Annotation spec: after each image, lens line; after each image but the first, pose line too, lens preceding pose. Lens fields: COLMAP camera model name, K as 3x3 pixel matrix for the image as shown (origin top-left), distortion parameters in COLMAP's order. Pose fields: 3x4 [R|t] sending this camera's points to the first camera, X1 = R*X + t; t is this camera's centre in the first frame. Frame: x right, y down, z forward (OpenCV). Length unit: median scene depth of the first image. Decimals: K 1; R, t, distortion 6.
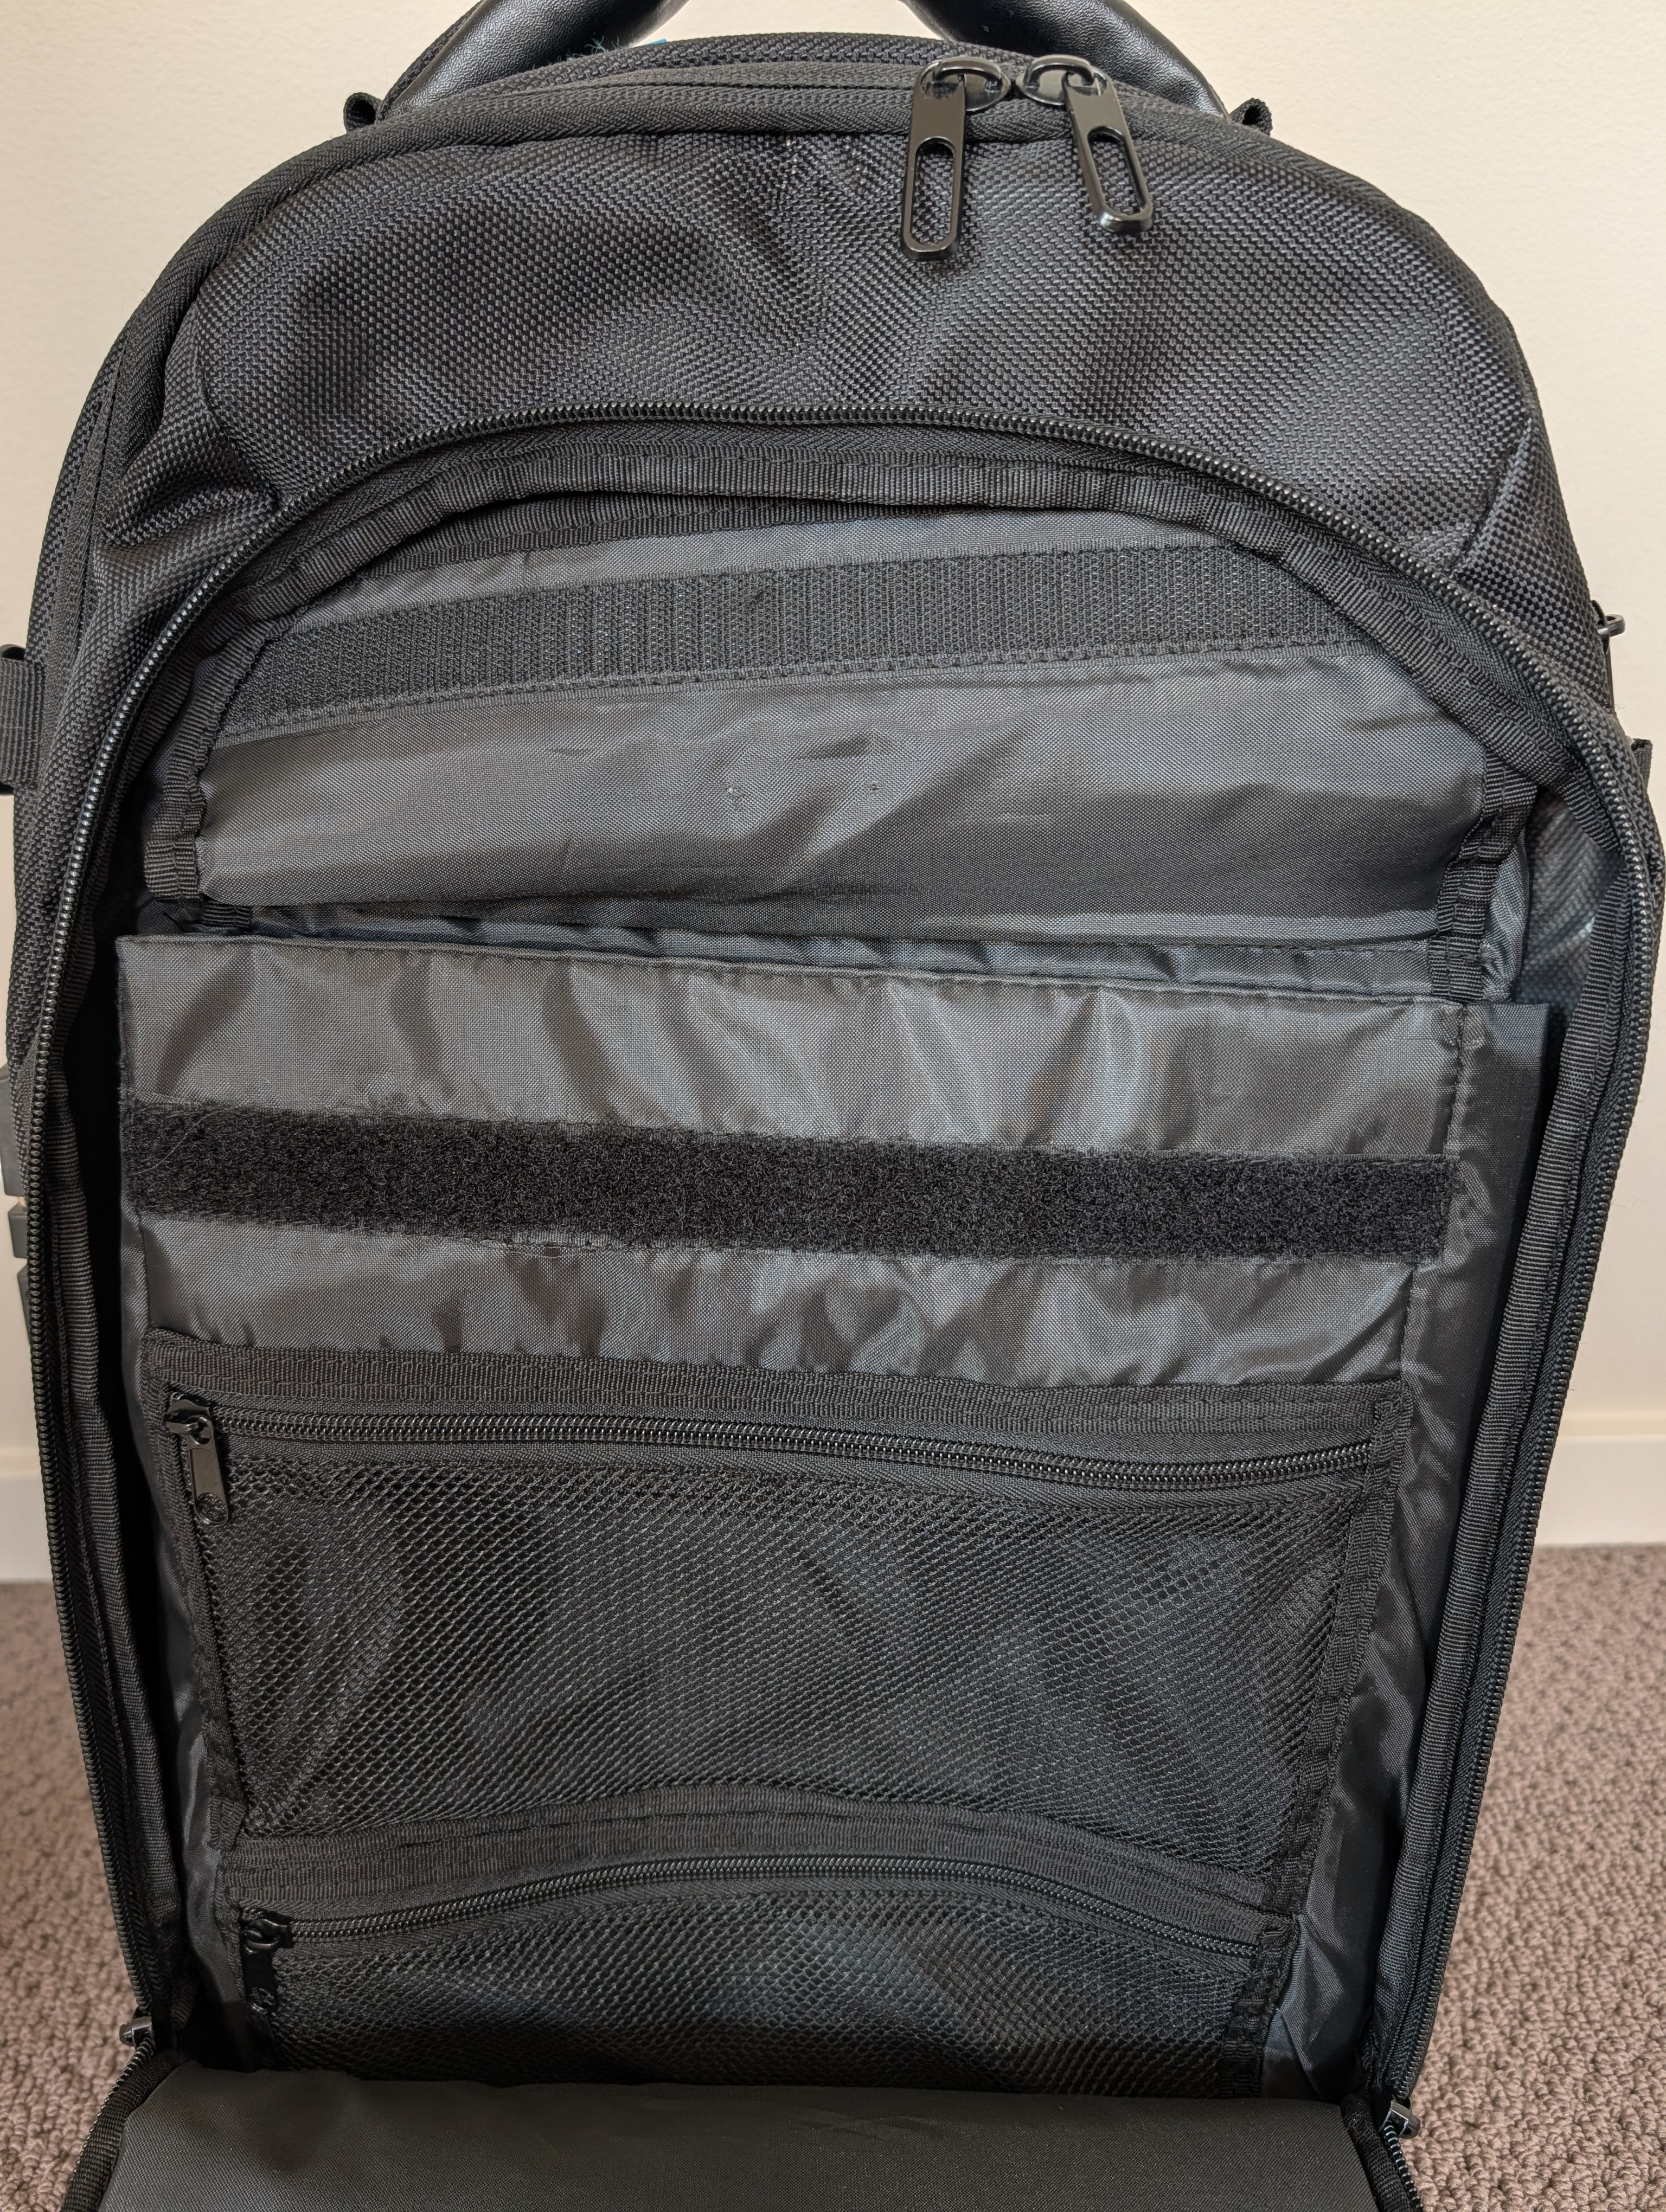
lens RADIAL K [[1567.0, 0, 793.5], [0, 1567.0, 1108.1], [0, 0, 1]] dist [-0.004990, -0.009102]
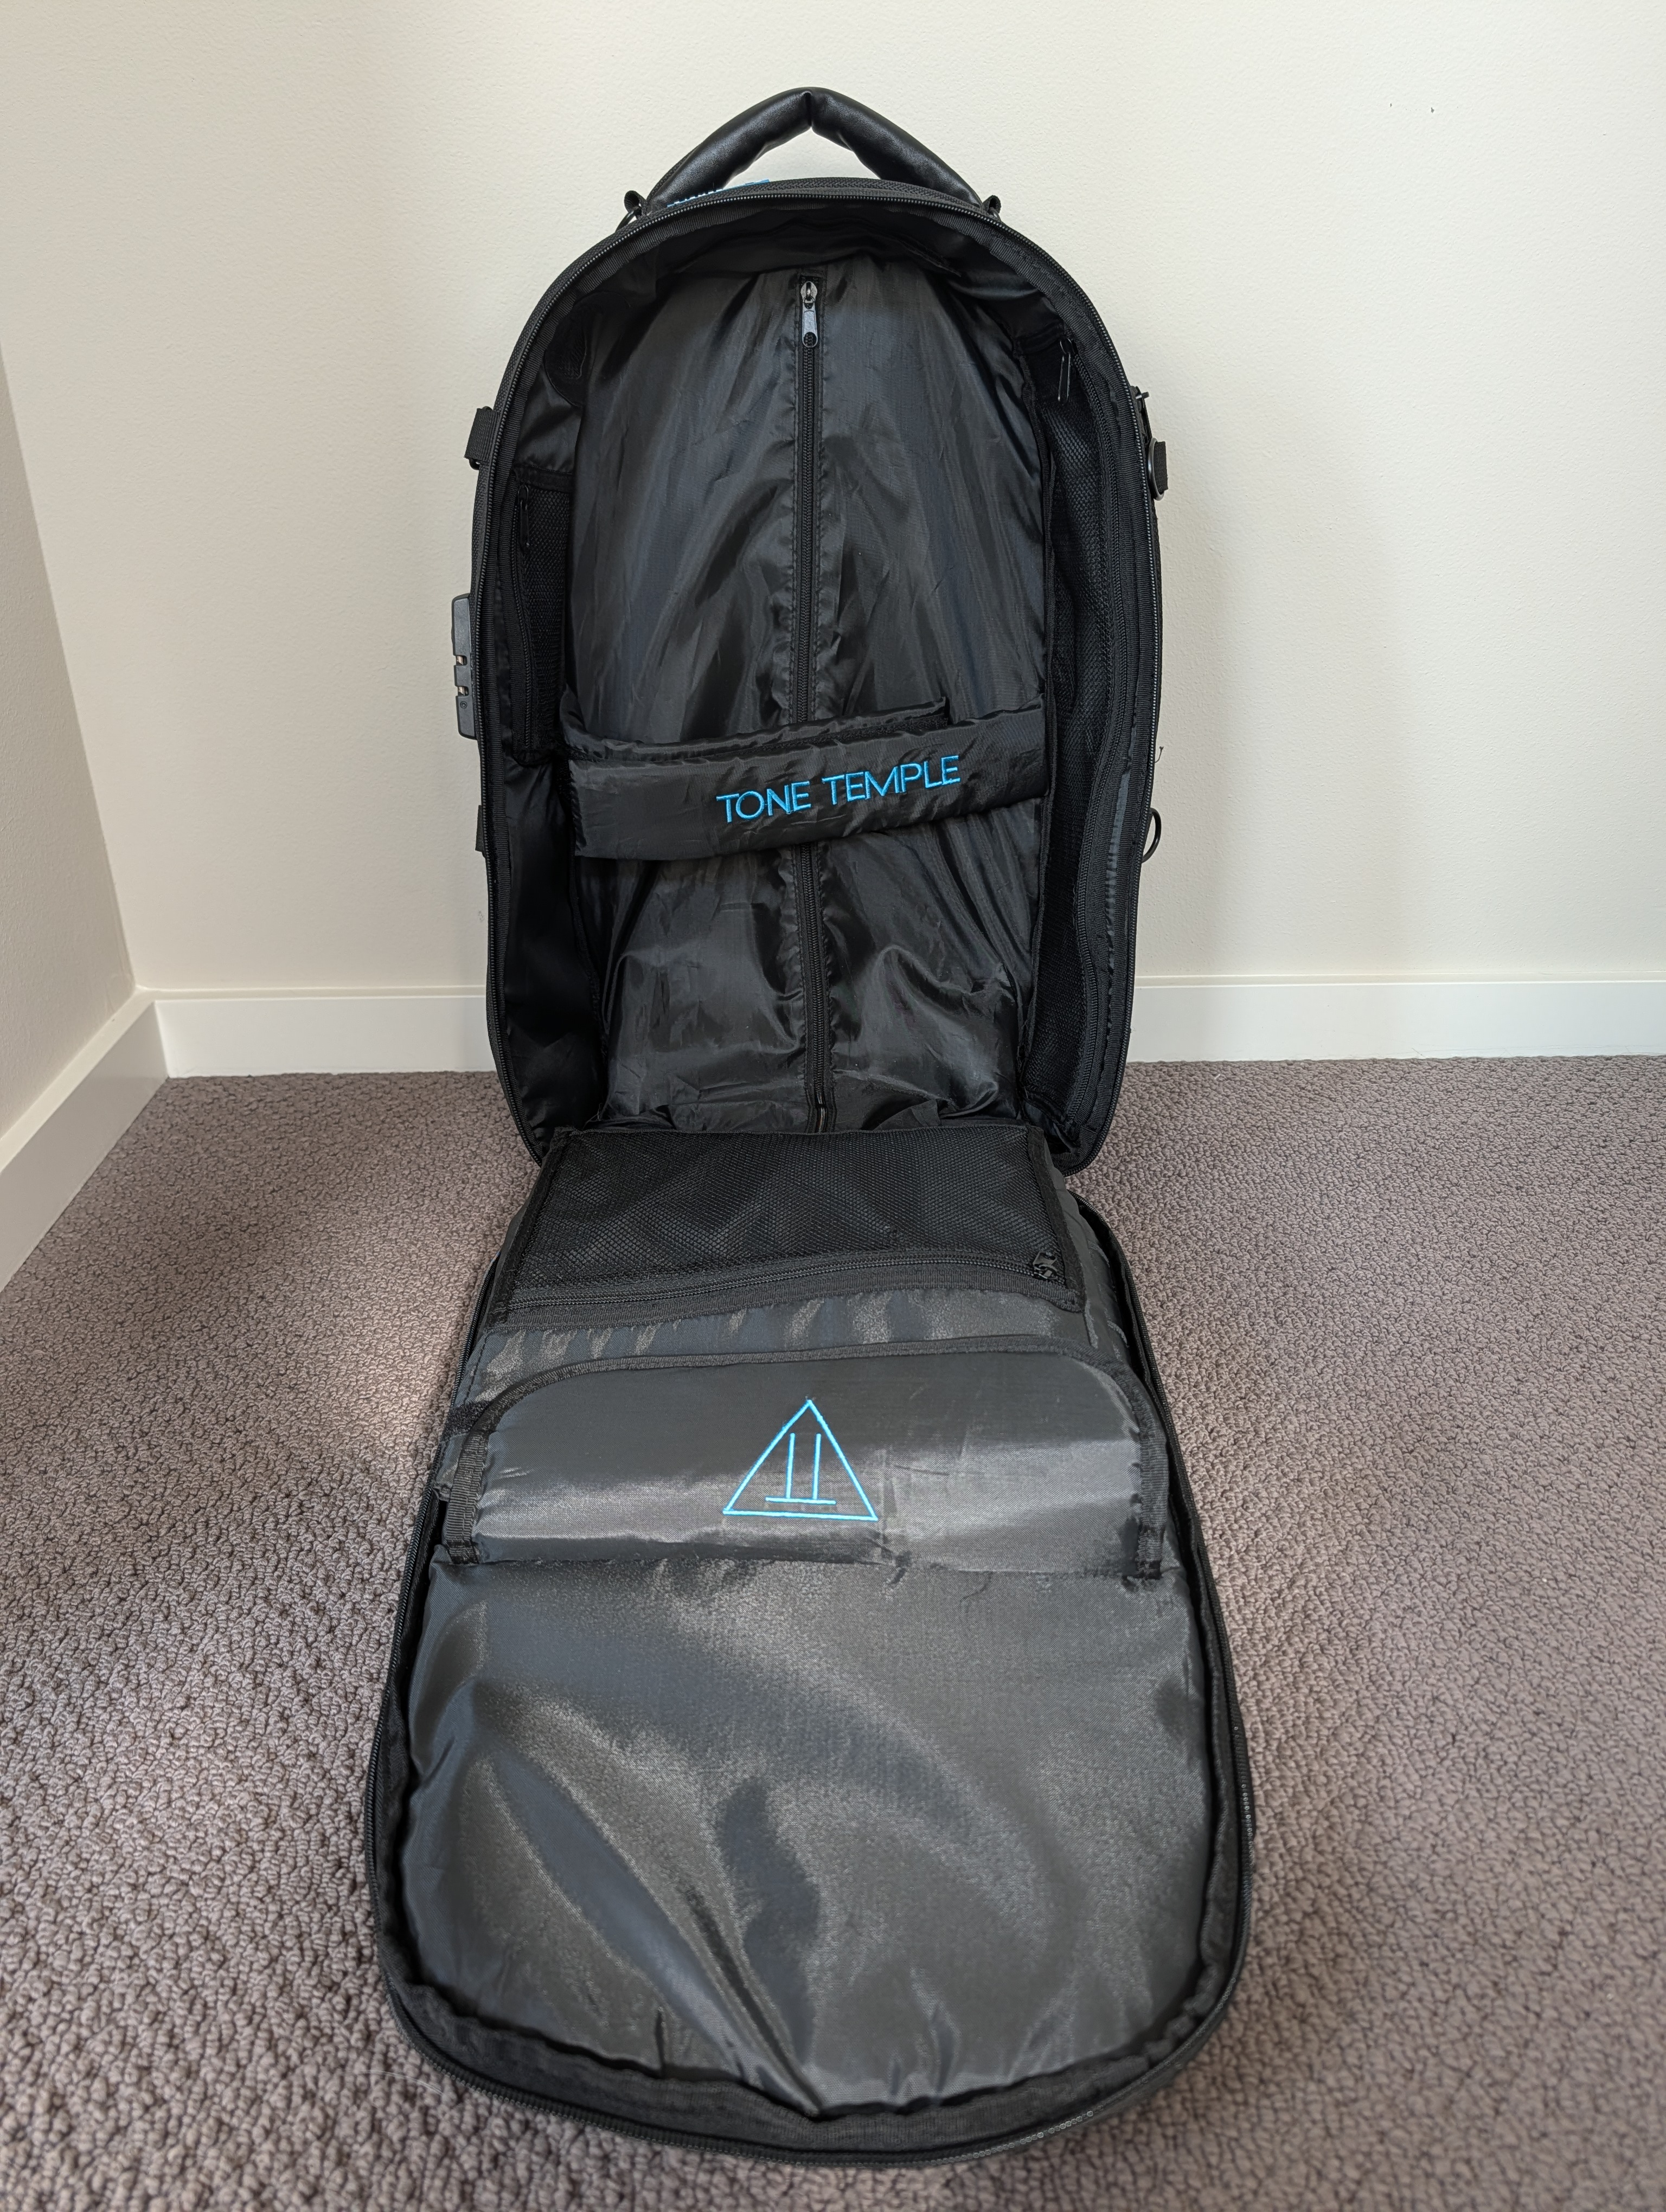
lens RADIAL K [[1565.0, 0, 818.6], [0, 1565.0, 1033.5], [0, 0, 1]] dist [-0.000707, -0.000396]
pose [[0.999968, 0.001908, 0.007734, 0.031206], [-0.001738, 0.999759, -0.021895, 0.371338], [-0.007774, 0.021881, 0.999730, -0.762200]]
